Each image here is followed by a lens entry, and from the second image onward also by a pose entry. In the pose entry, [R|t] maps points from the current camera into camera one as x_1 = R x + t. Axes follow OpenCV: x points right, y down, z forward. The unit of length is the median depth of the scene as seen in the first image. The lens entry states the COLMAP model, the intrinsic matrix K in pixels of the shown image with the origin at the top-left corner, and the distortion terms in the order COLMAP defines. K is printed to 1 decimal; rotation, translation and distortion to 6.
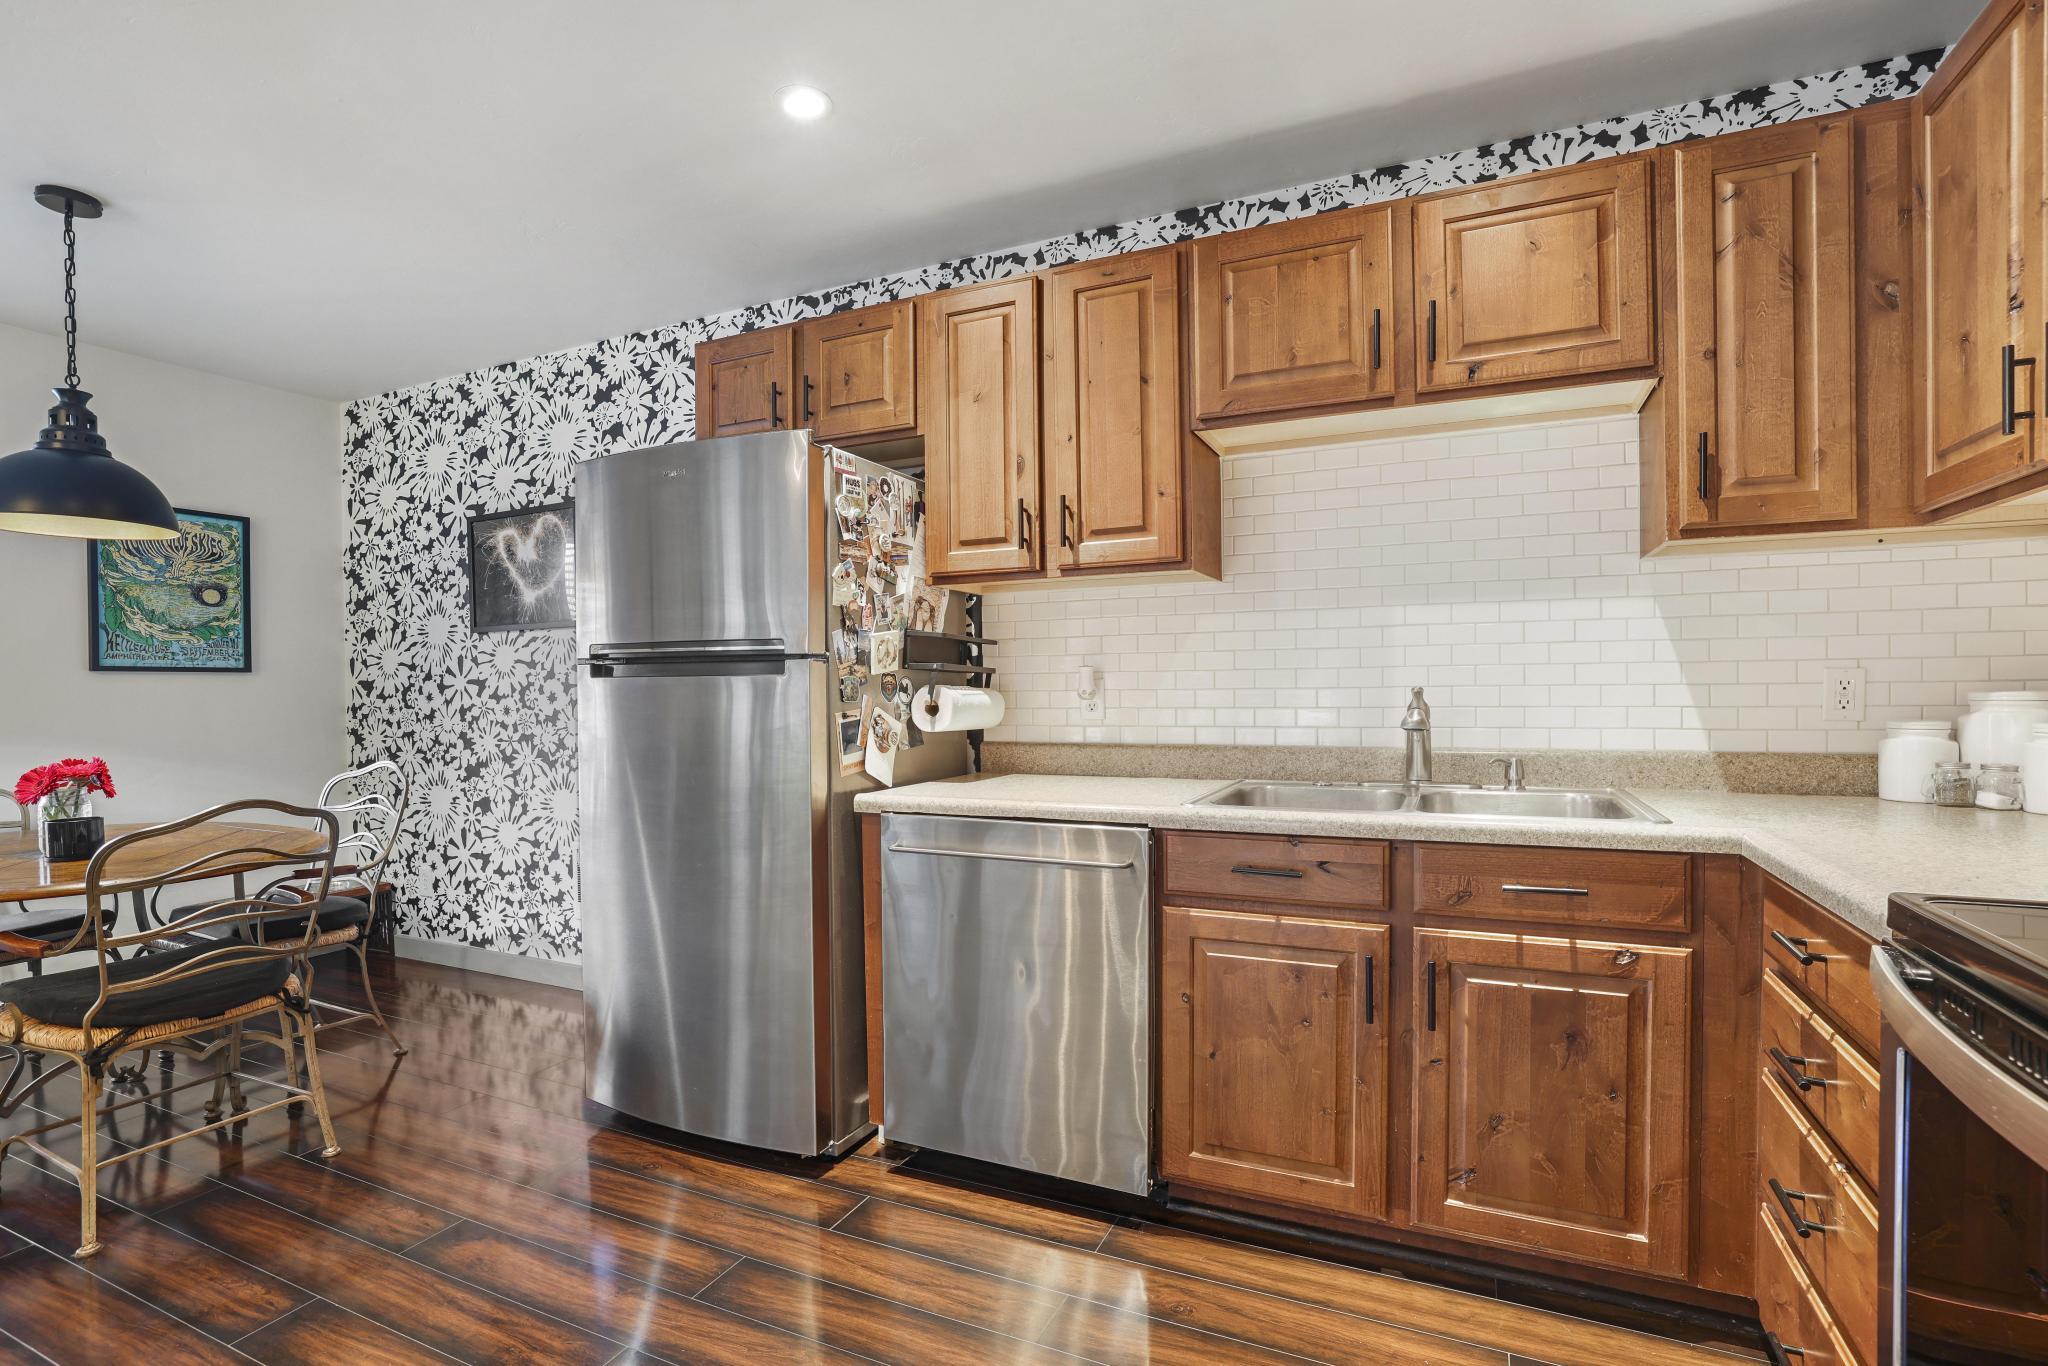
lens RADIAL K [[919.3, 0, 1010.3], [0, 919.3, 700.2], [0, 0, 1]] dist [-0.013444, 0.005119]
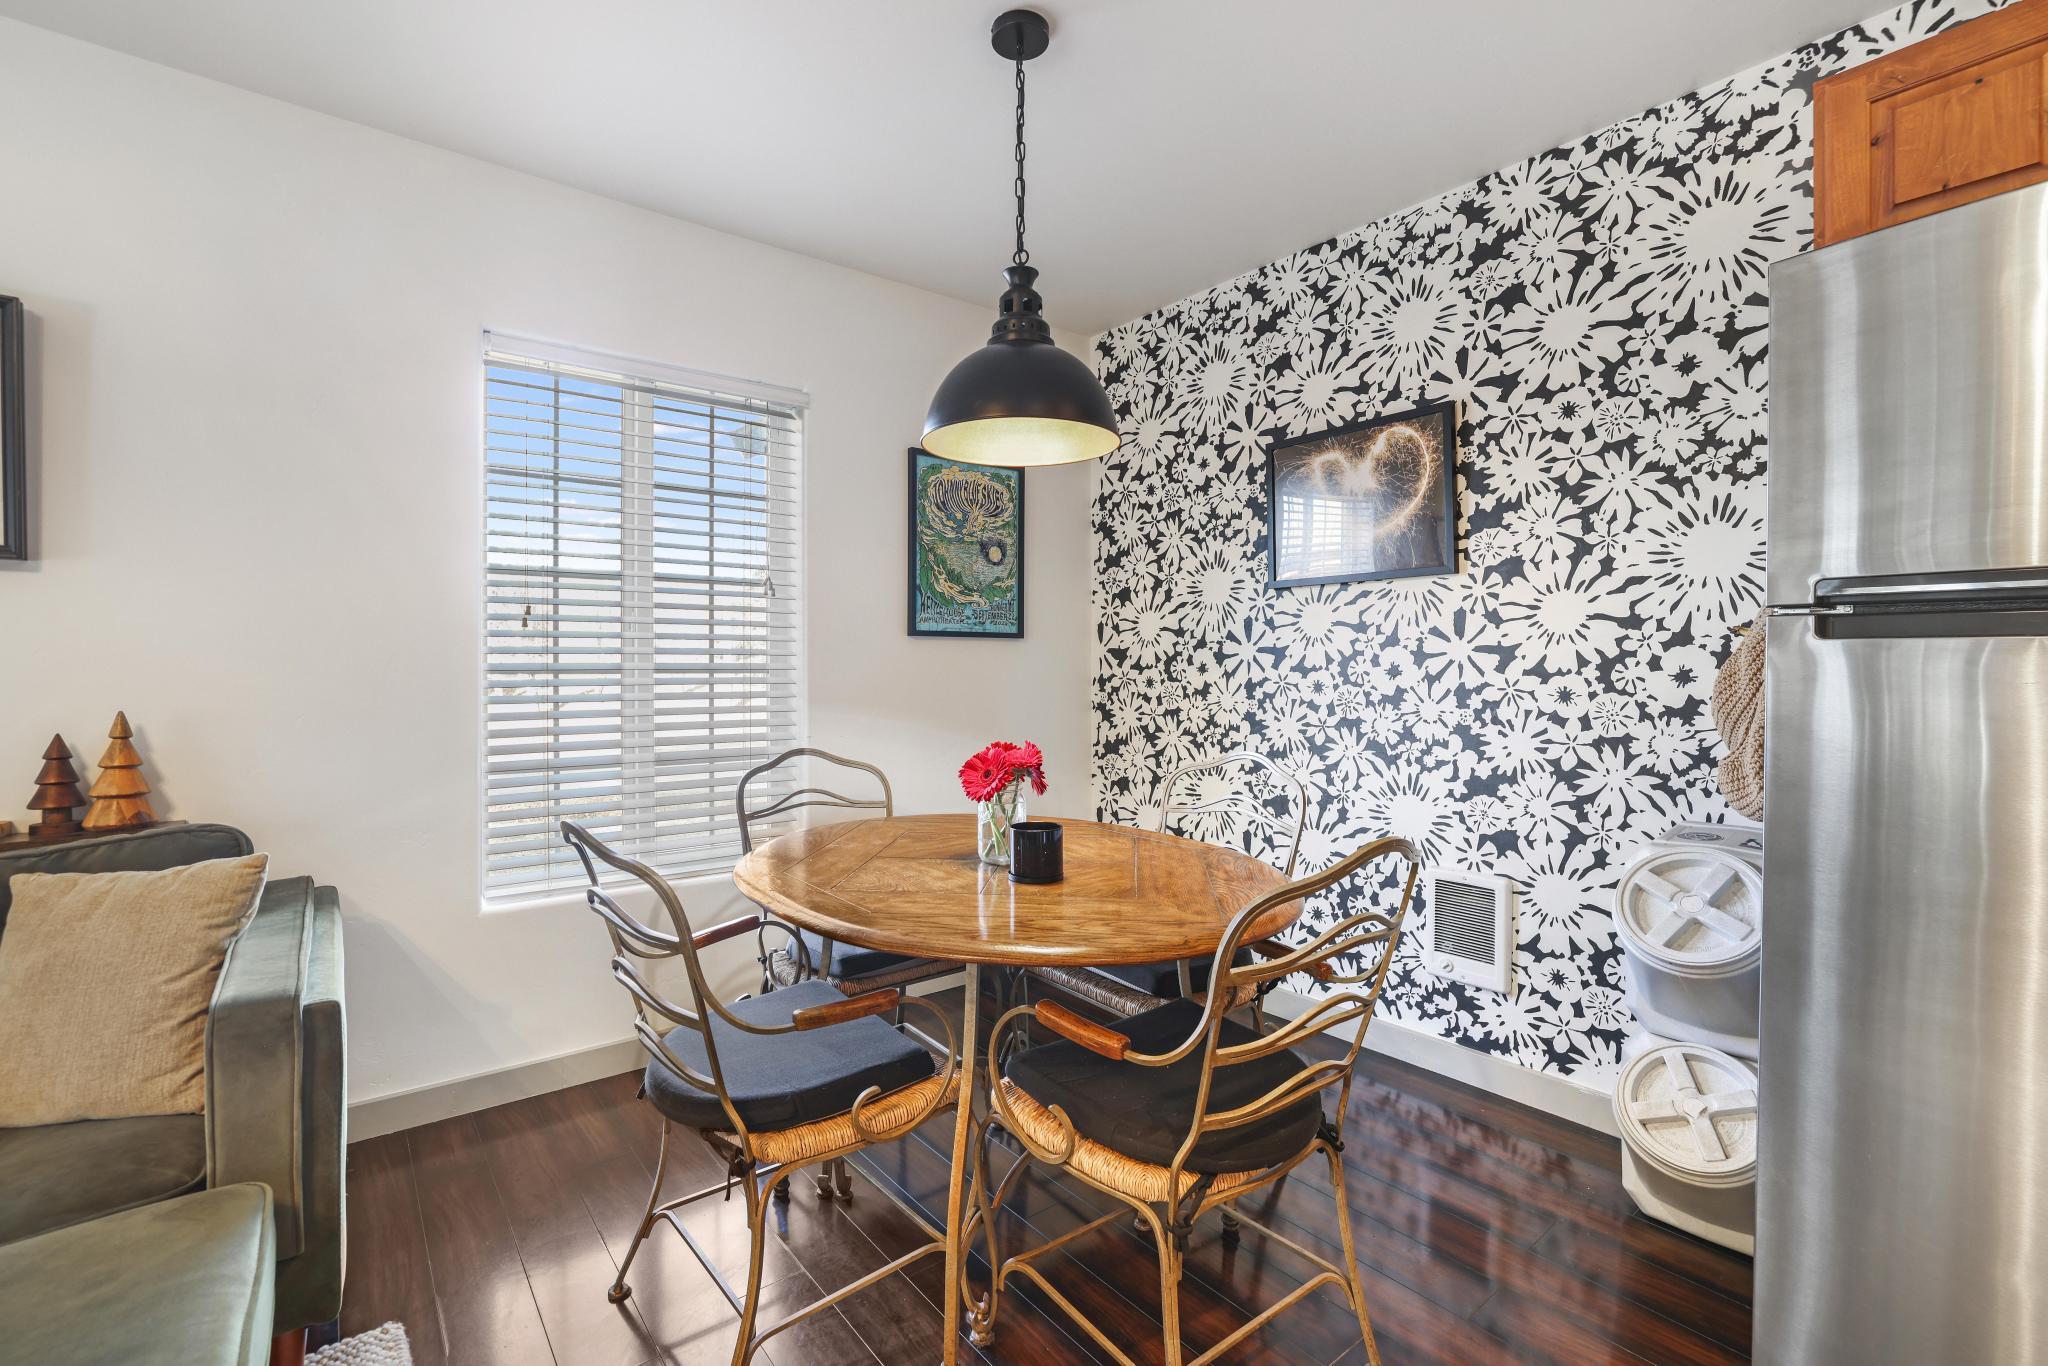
lens RADIAL K [[919.3, 0, 1022.2], [0, 919.3, 671.7], [0, 0, 1]] dist [-0.013444, 0.005119]
pose [[0.892903, 0.014863, -0.450004, -0.413816], [-0.015868, 0.999873, 0.001539, 0.001085], [0.449969, 0.005767, 0.893025, 0.185896]]
